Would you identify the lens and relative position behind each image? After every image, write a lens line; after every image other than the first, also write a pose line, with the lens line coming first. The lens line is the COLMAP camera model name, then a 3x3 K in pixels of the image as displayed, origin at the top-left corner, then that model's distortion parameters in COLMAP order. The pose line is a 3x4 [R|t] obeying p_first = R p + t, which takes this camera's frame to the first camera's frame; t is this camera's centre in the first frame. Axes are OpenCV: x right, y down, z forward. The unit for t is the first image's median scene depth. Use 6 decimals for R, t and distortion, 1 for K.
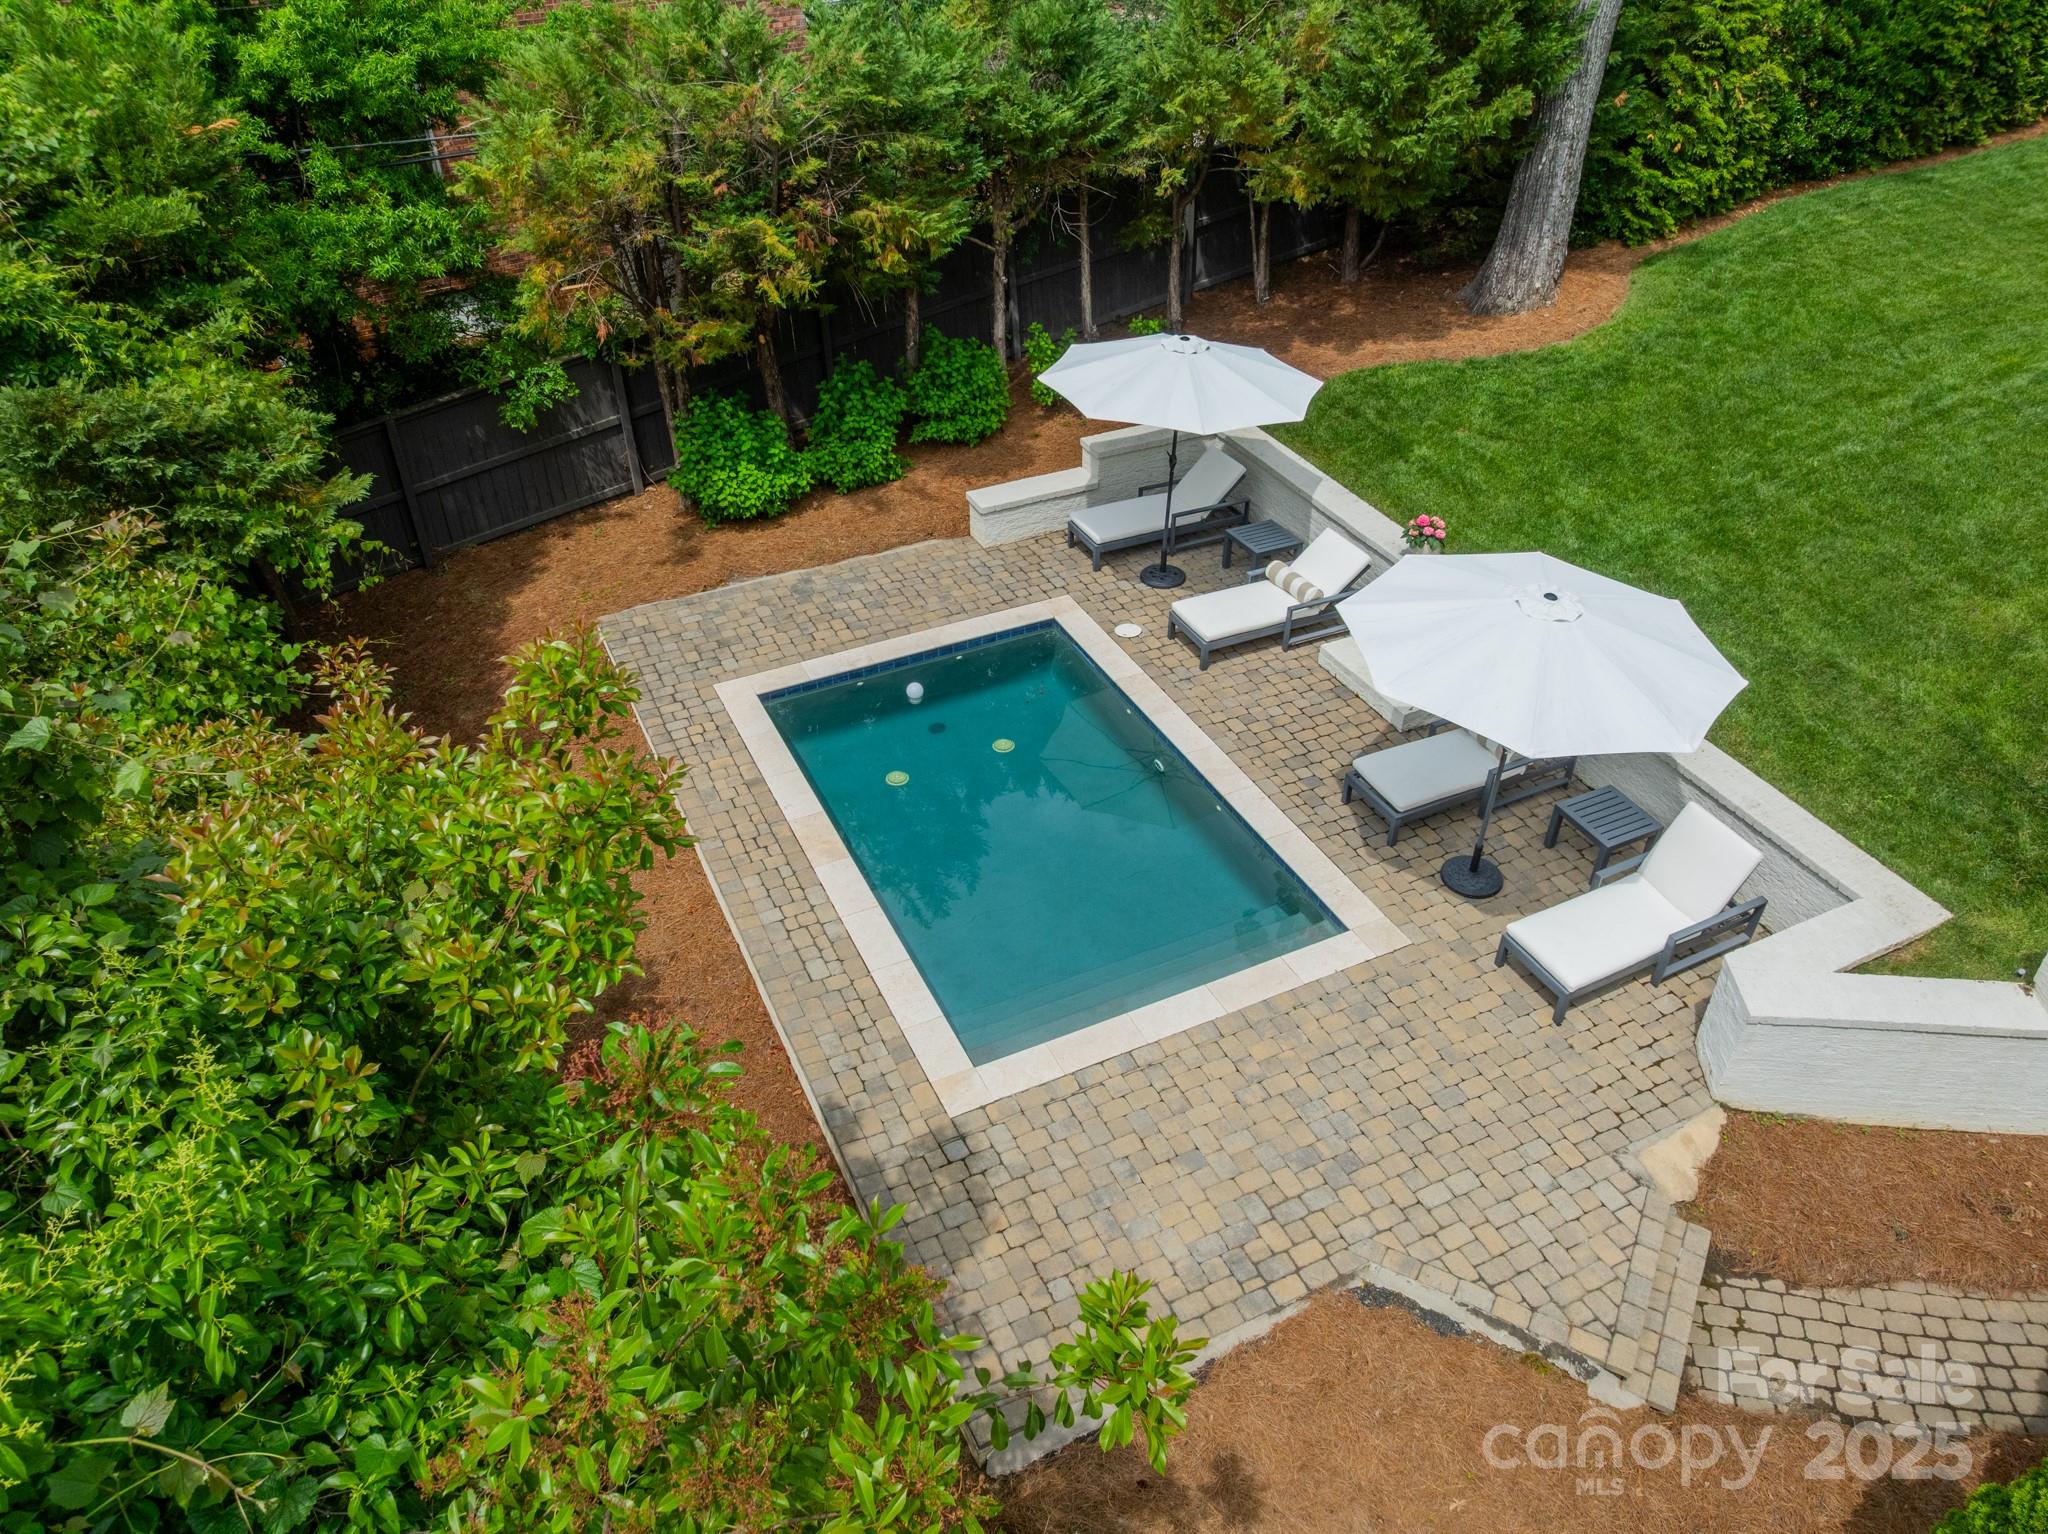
lens RADIAL K [[1451.1, 0, 1024.0], [0, 1451.1, 767.0], [0, 0, 1]] dist [-0.002626, 0.000163]
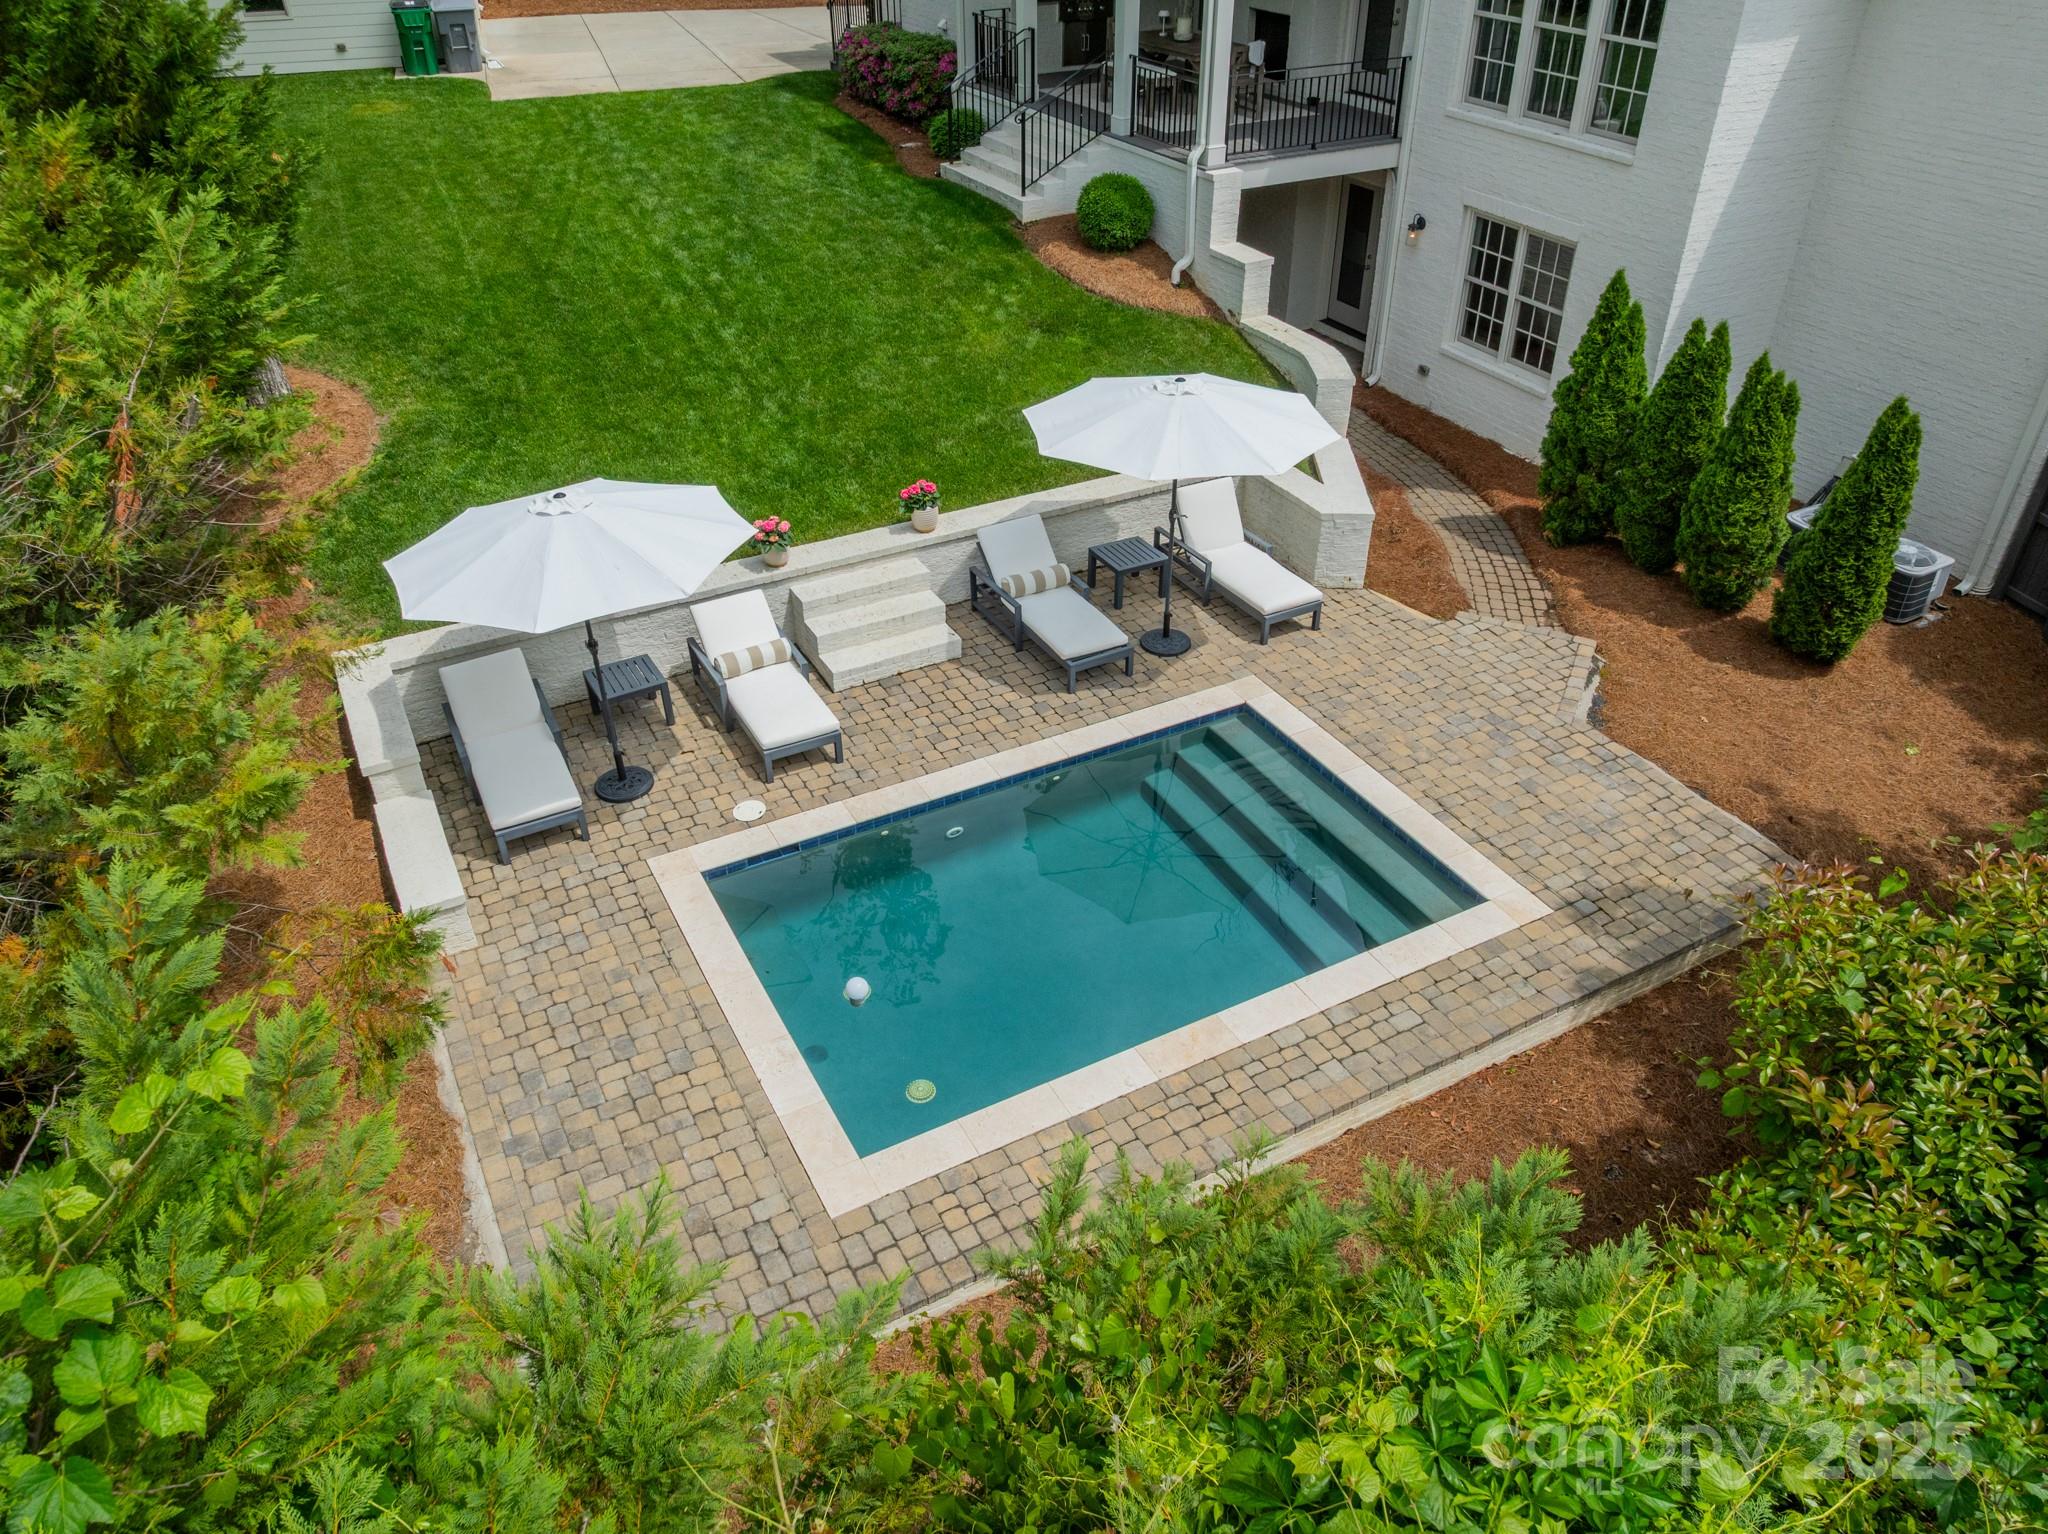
lens RADIAL K [[1451.1, 0, 1024.0], [0, 1451.1, 767.0], [0, 0, 1]] dist [-0.002626, 0.000163]
pose [[-0.043678, -0.573408, 0.818105, -0.617687], [0.610849, 0.632654, 0.476039, -0.424745], [-0.790542, 0.520531, 0.322632, 0.639626]]
